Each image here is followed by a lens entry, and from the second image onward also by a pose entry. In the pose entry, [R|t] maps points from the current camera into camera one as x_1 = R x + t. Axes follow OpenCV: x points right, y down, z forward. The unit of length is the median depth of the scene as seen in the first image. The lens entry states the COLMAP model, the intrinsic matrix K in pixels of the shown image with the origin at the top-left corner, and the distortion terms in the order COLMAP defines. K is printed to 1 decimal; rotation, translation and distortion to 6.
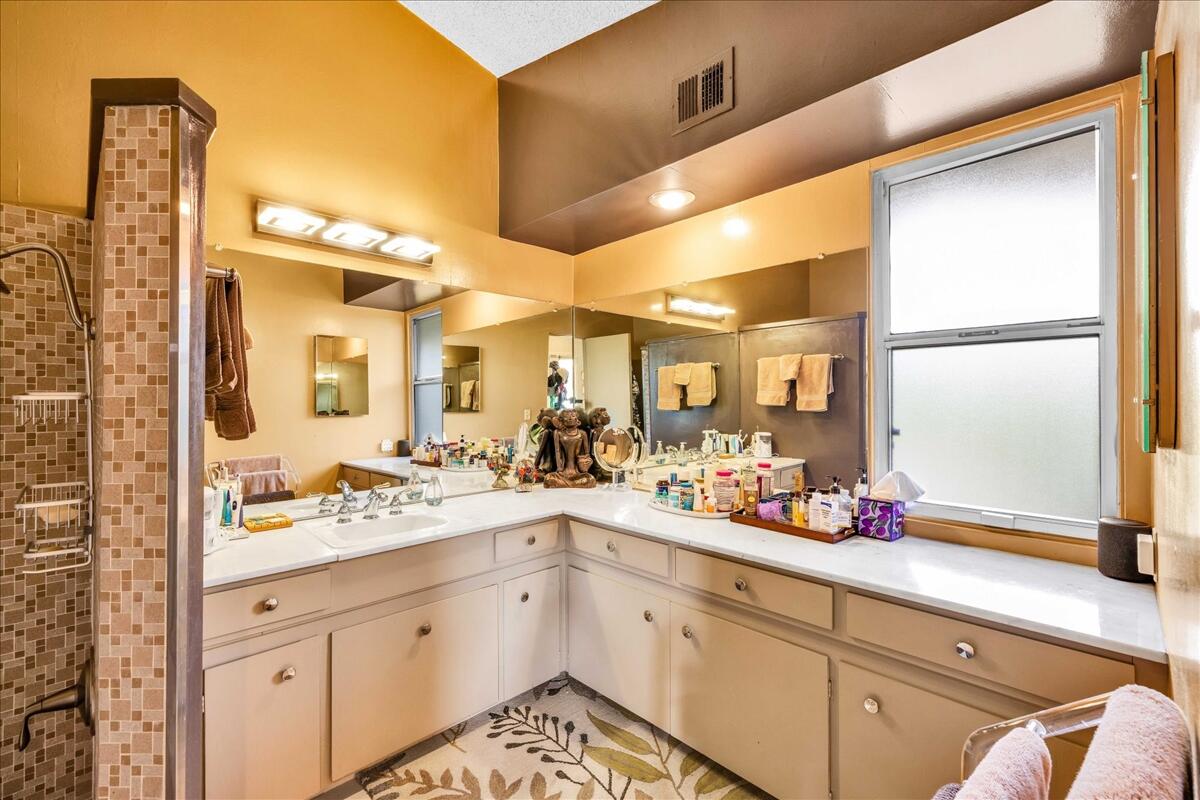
lens RADIAL K [[505.3, 0, 597.2], [0, 505.3, 395.7], [0, 0, 1]] dist [0.001681, -0.000117]
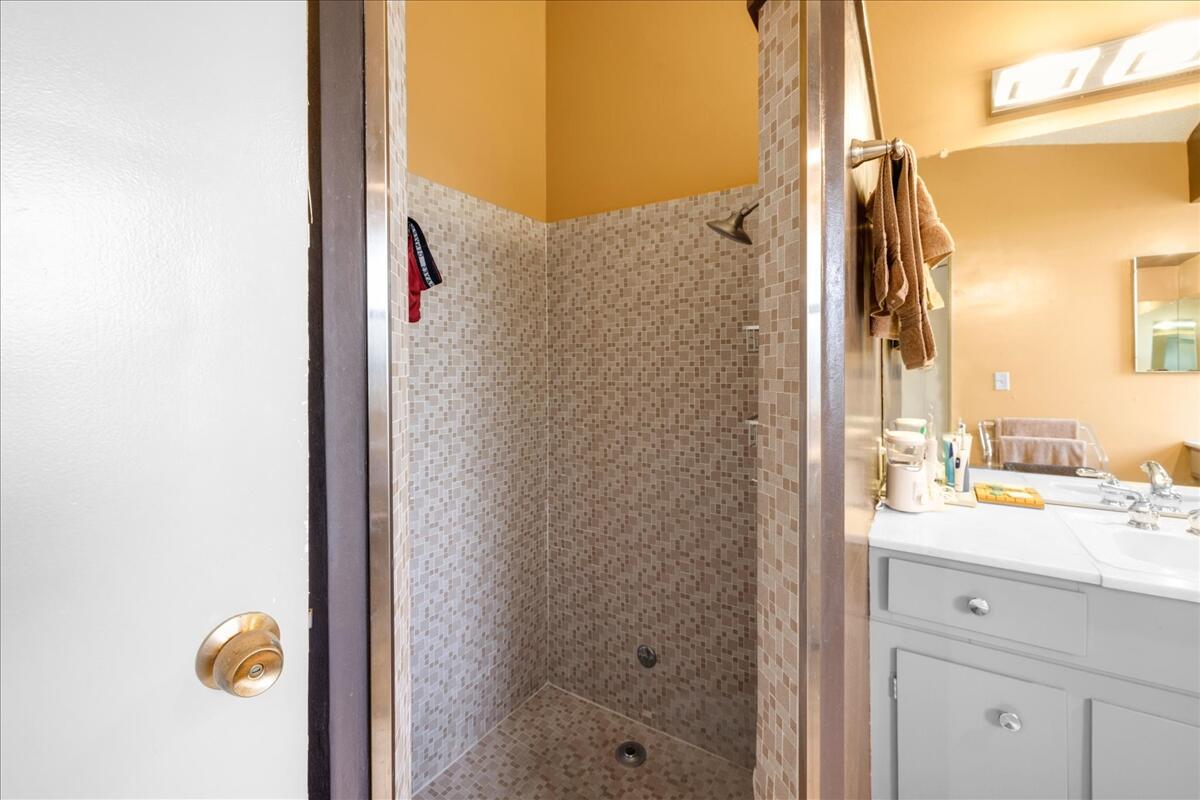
lens RADIAL K [[511.3, 0, 599.4], [0, 511.3, 363.8], [0, 0, 1]] dist [0.002123, 0.000245]
pose [[0.219395, -0.003827, -0.975629, -0.044377], [0.011041, 0.999938, -0.001439, 0.050136], [0.975574, -0.010456, 0.219424, 0.246530]]
